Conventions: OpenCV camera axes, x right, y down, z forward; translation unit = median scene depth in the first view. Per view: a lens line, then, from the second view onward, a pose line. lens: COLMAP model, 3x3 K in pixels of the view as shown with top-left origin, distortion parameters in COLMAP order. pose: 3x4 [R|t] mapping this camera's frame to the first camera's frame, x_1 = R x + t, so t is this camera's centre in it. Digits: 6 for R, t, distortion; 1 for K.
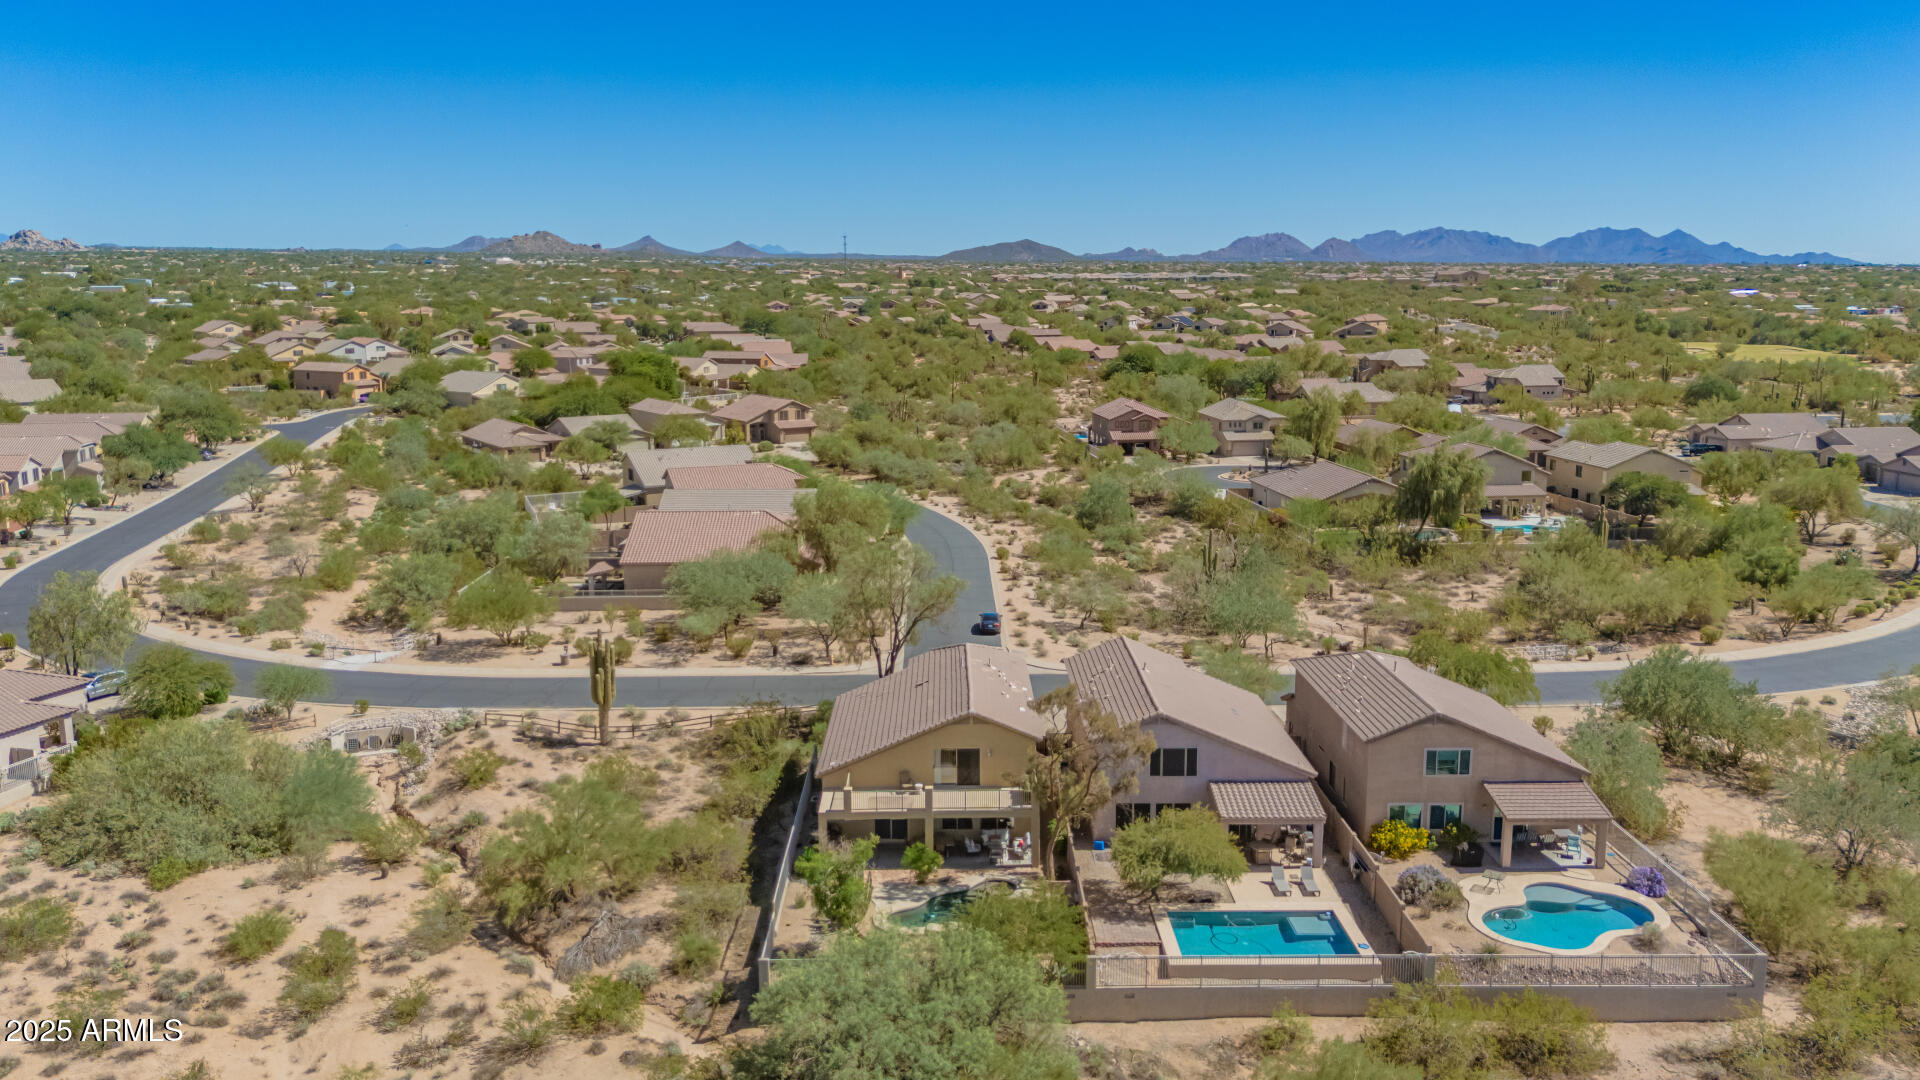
lens RADIAL K [[1404.0, 0, 960.0], [0, 1404.0, 540.0], [0, 0, 1]] dist [0.090486, -0.103753]
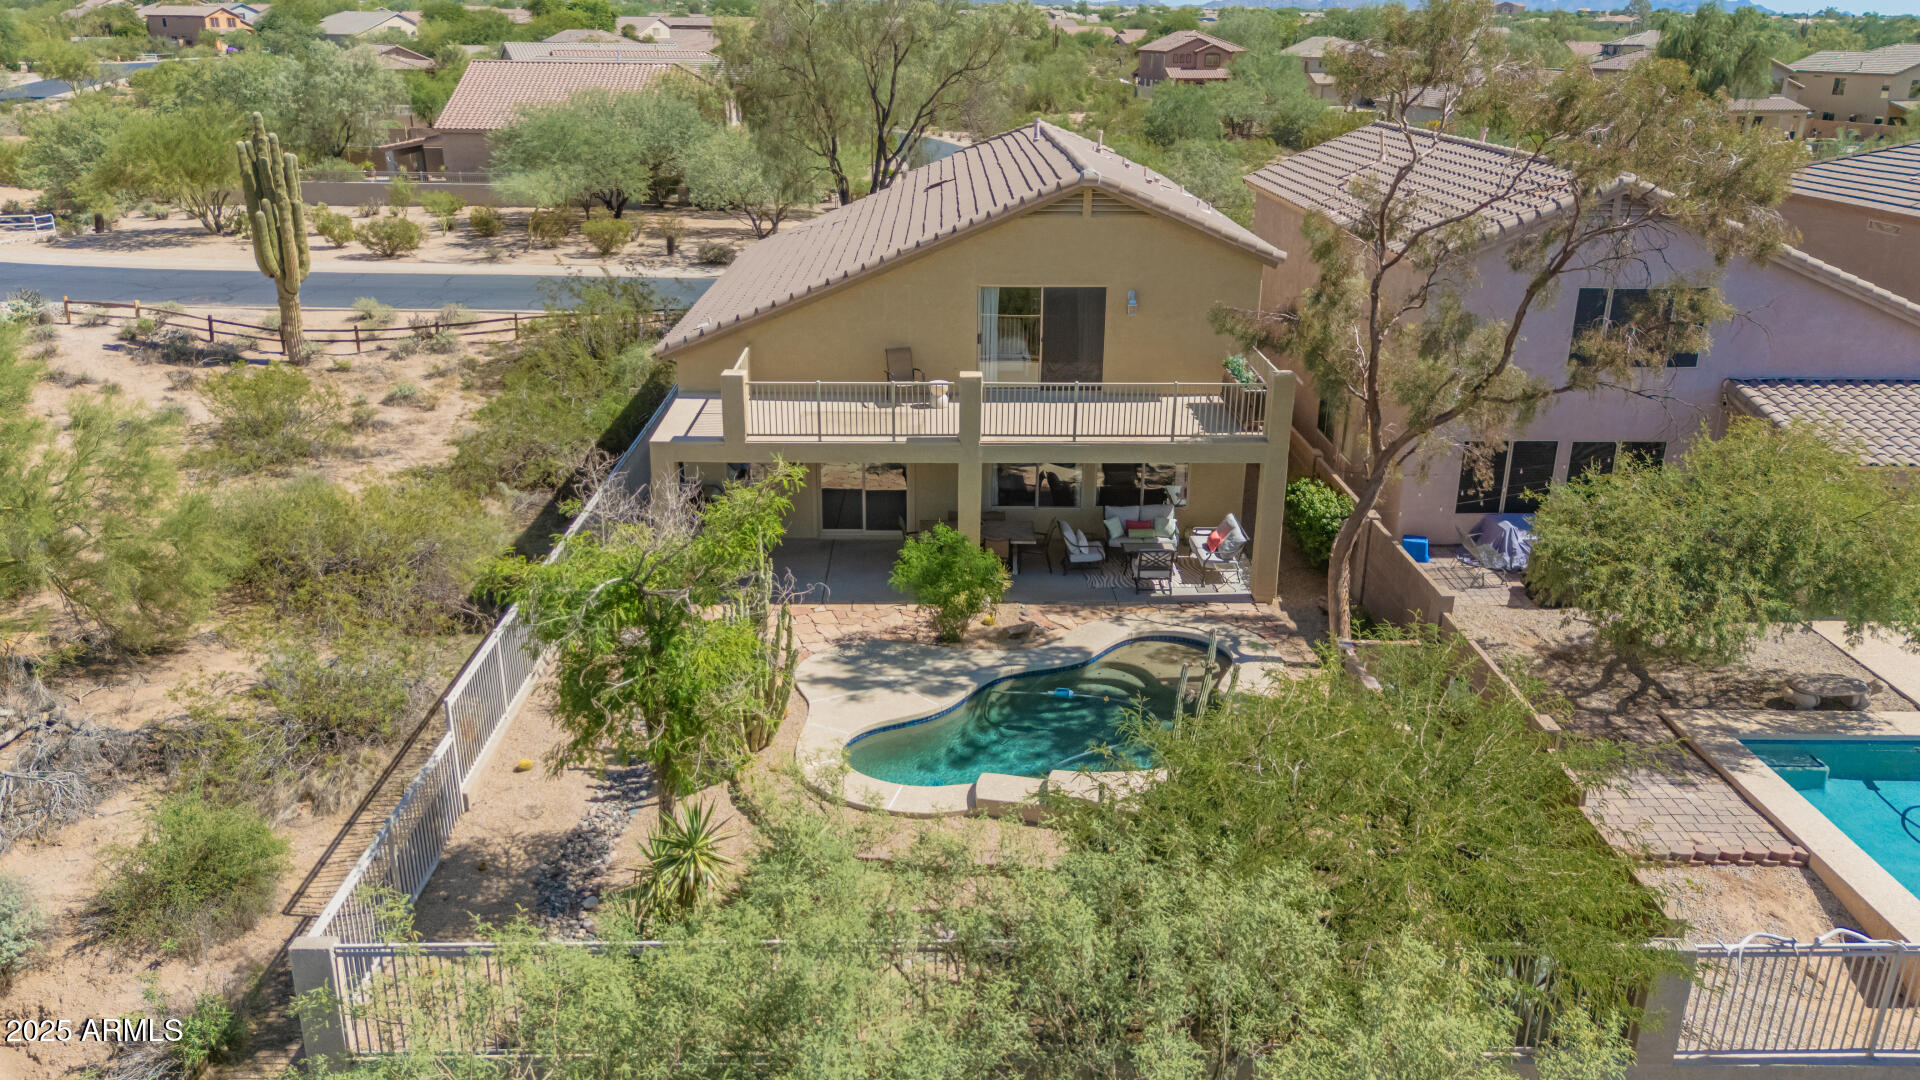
lens RADIAL K [[1404.0, 0, 960.0], [0, 1404.0, 540.0], [0, 0, 1]] dist [0.090486, -0.103753]
pose [[0.999900, 0.011763, 0.007857, -0.026692], [-0.012909, 0.985906, 0.166801, 0.156251], [-0.005784, -0.166886, 0.985959, 0.644164]]
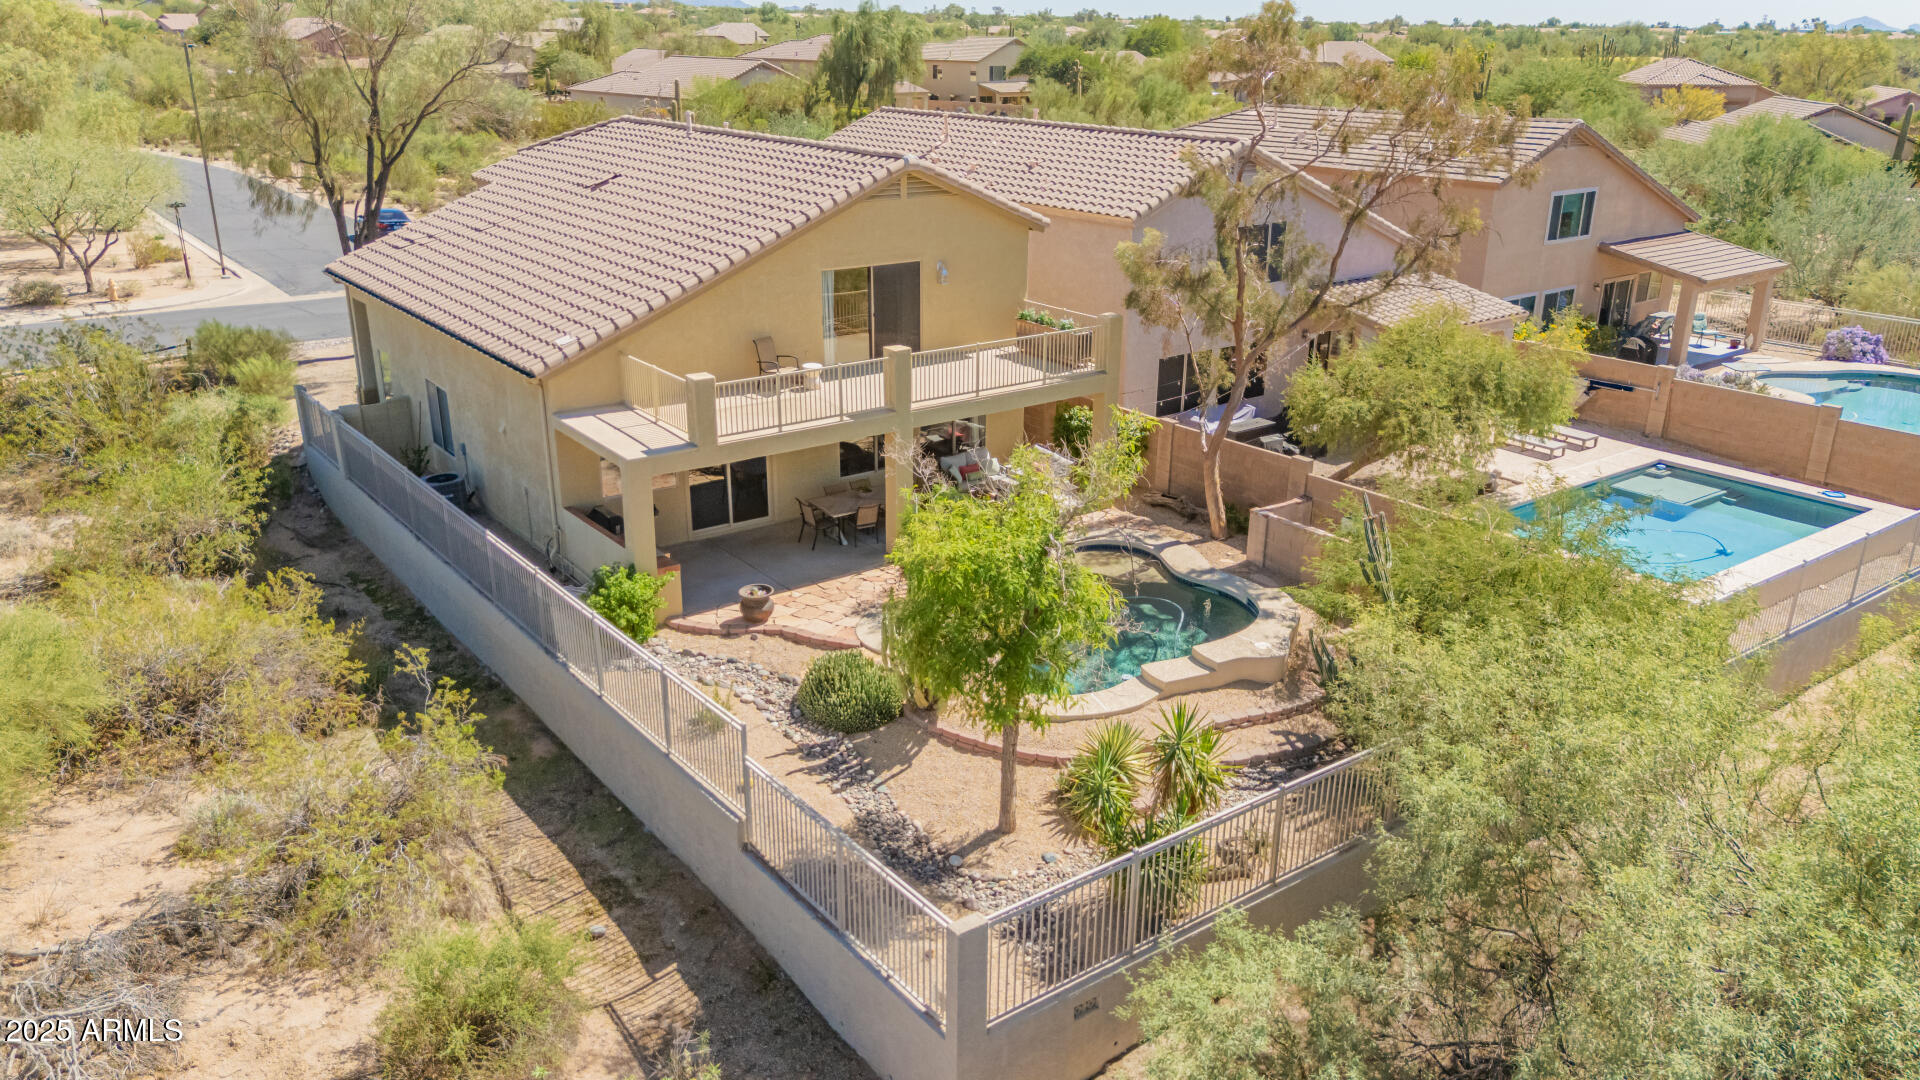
lens RADIAL K [[1400.2, 0, 960.0], [0, 1400.2, 540.0], [0, 0, 1]] dist [0.099716, -0.101393]
pose [[0.808621, -0.190675, 0.556574, -0.221867], [0.093254, 0.975604, 0.198746, 0.150954], [-0.580892, -0.108807, 0.806675, 0.673849]]
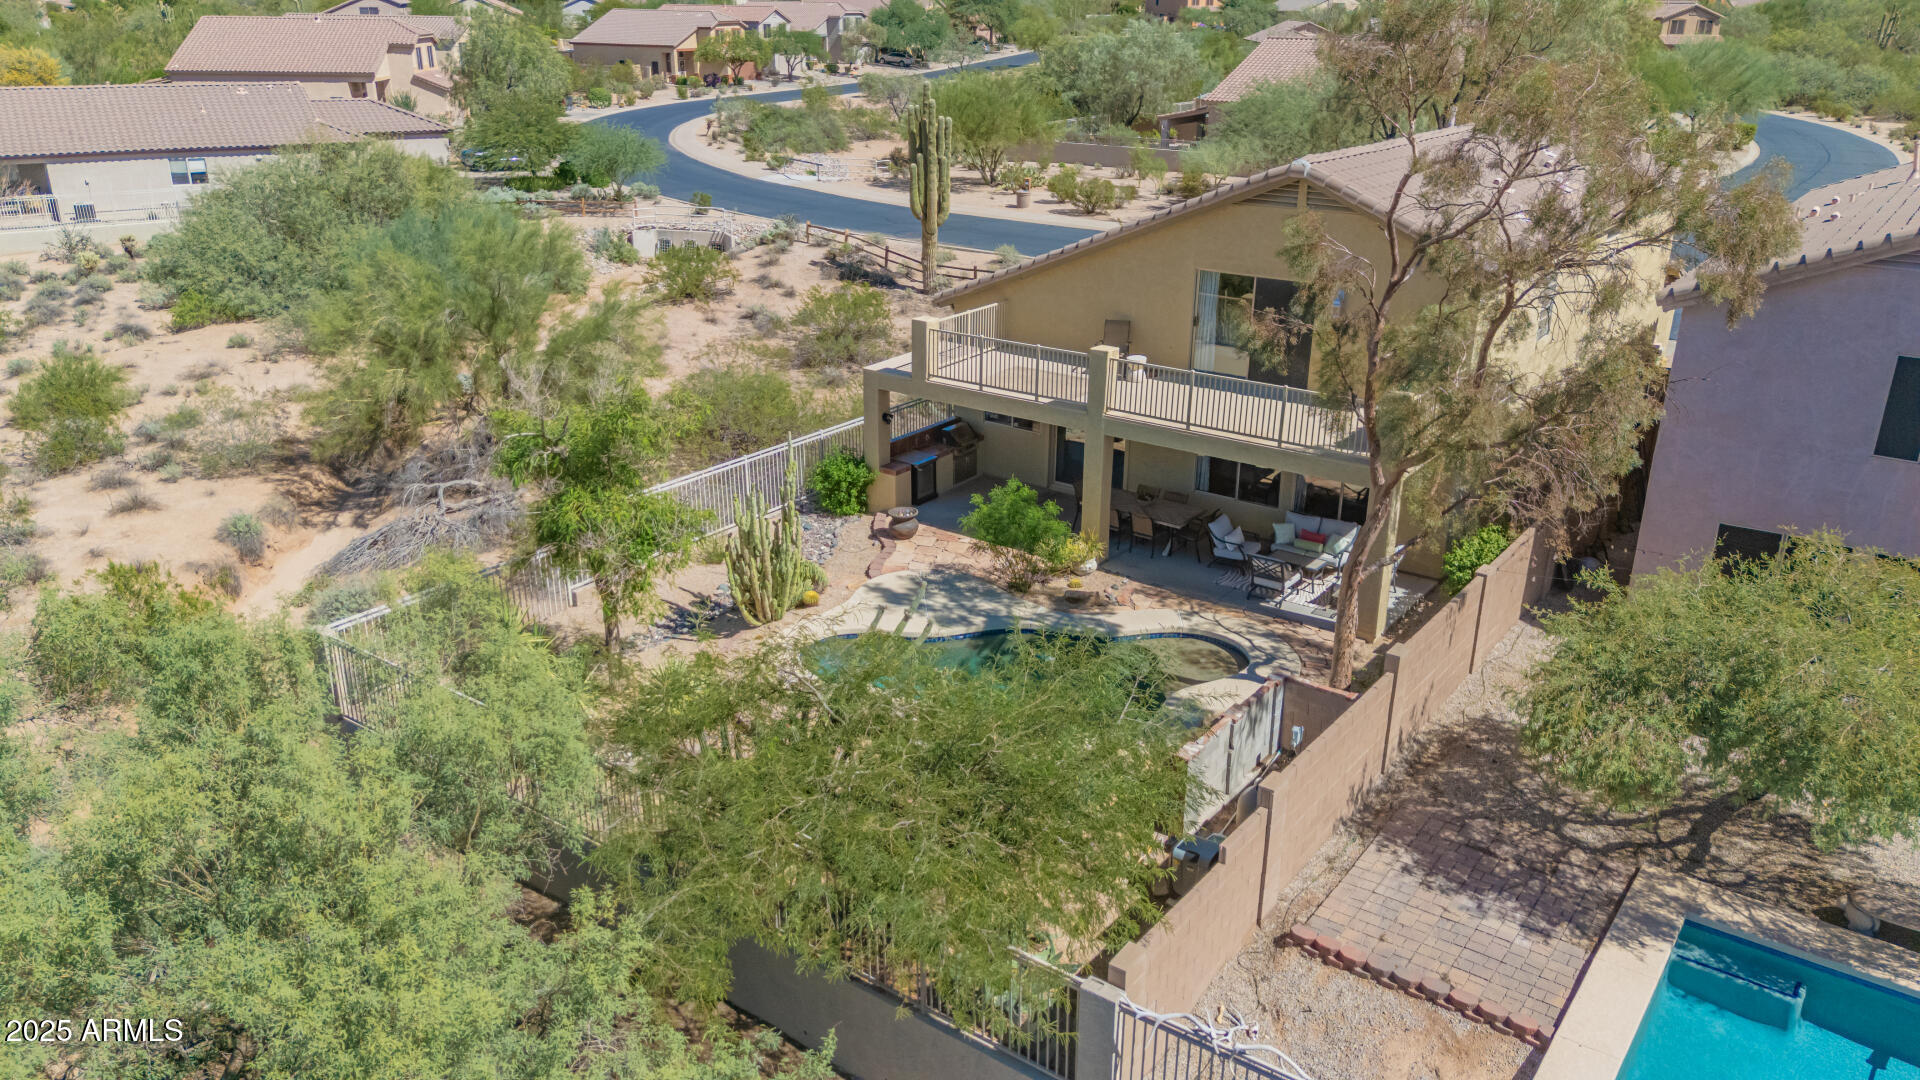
lens RADIAL K [[1404.0, 0, 960.0], [0, 1404.0, 540.0], [0, 0, 1]] dist [0.090486, -0.103753]
pose [[0.798056, 0.227587, -0.557953, 0.156912], [-0.118998, 0.967223, 0.224321, 0.144863], [0.590717, -0.112626, 0.798980, 0.675153]]
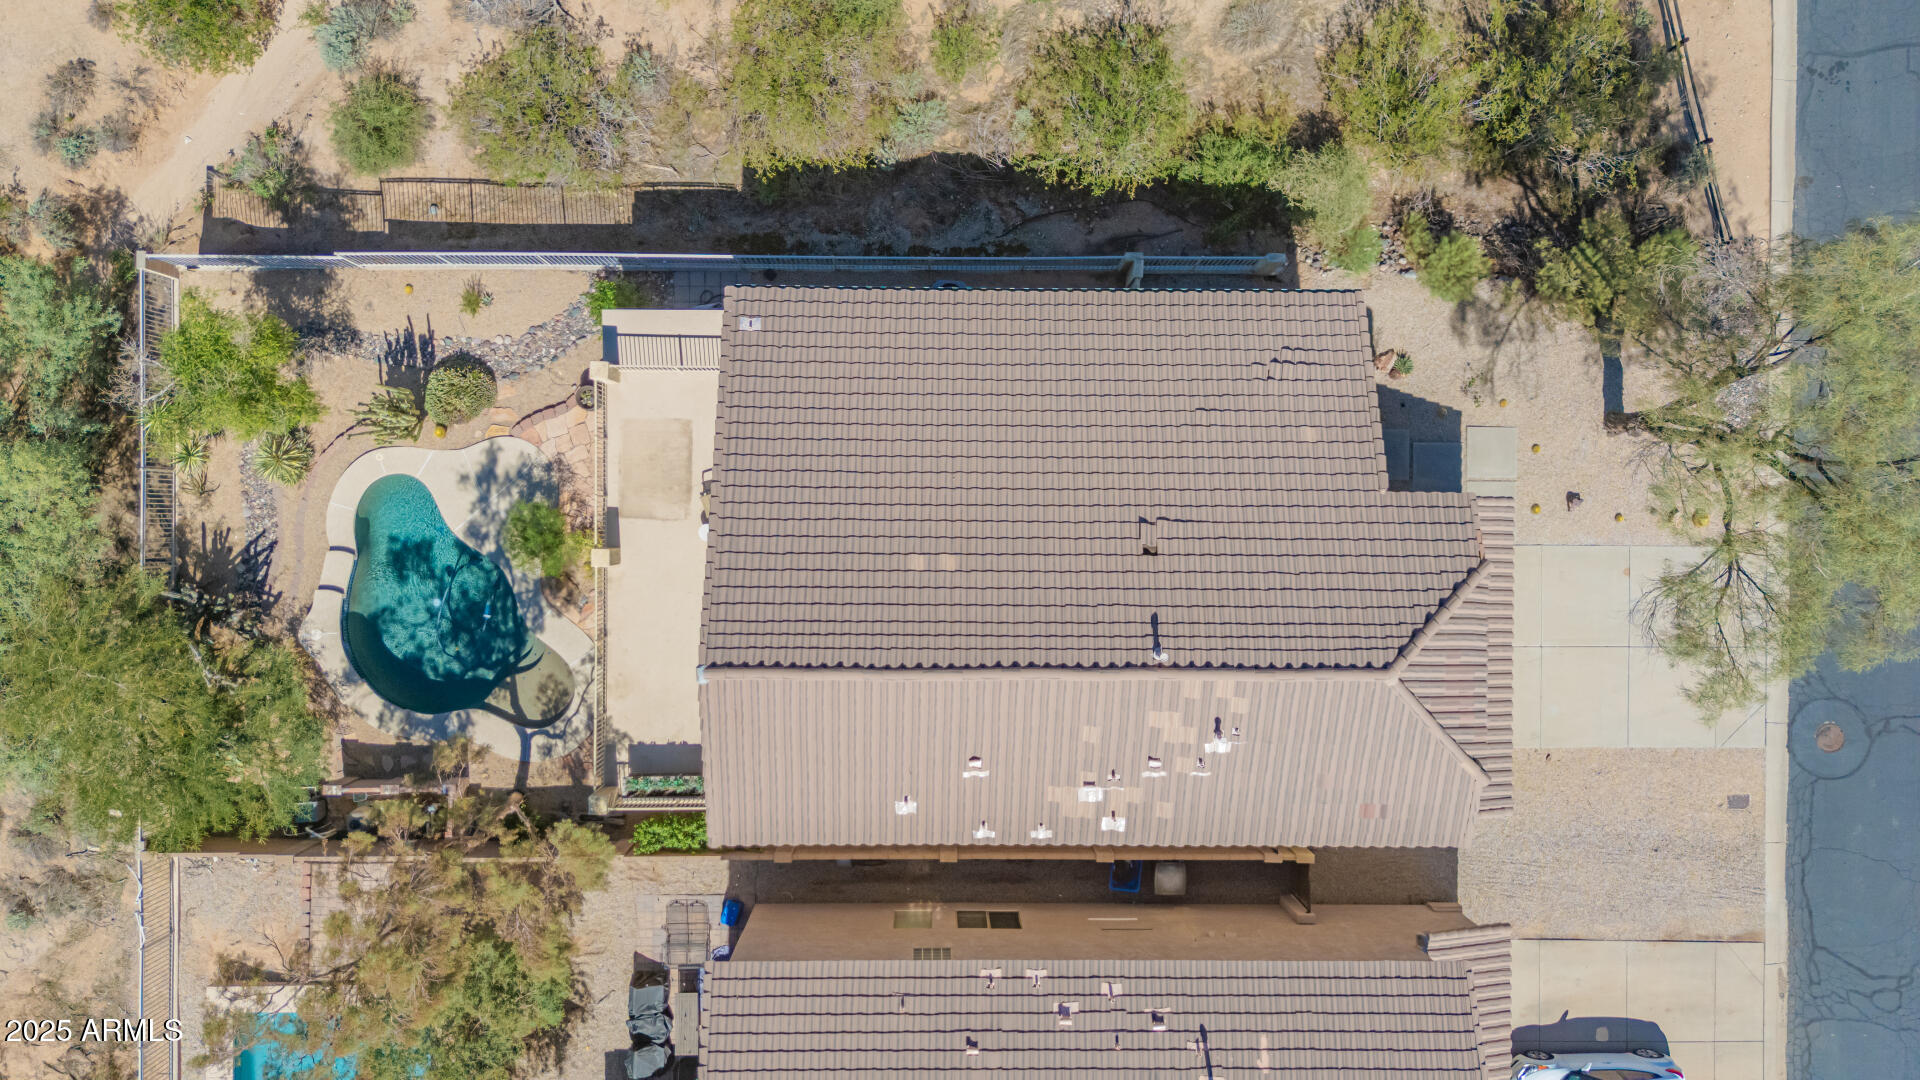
lens RADIAL K [[1404.0, 0, 960.0], [0, 1404.0, 540.0], [0, 0, 1]] dist [0.090486, -0.103753]
pose [[-0.016984, 0.999674, 0.019075, -0.037818], [-0.191701, -0.021980, 0.981207, -0.267193], [0.981306, 0.013008, 0.192012, 1.009631]]
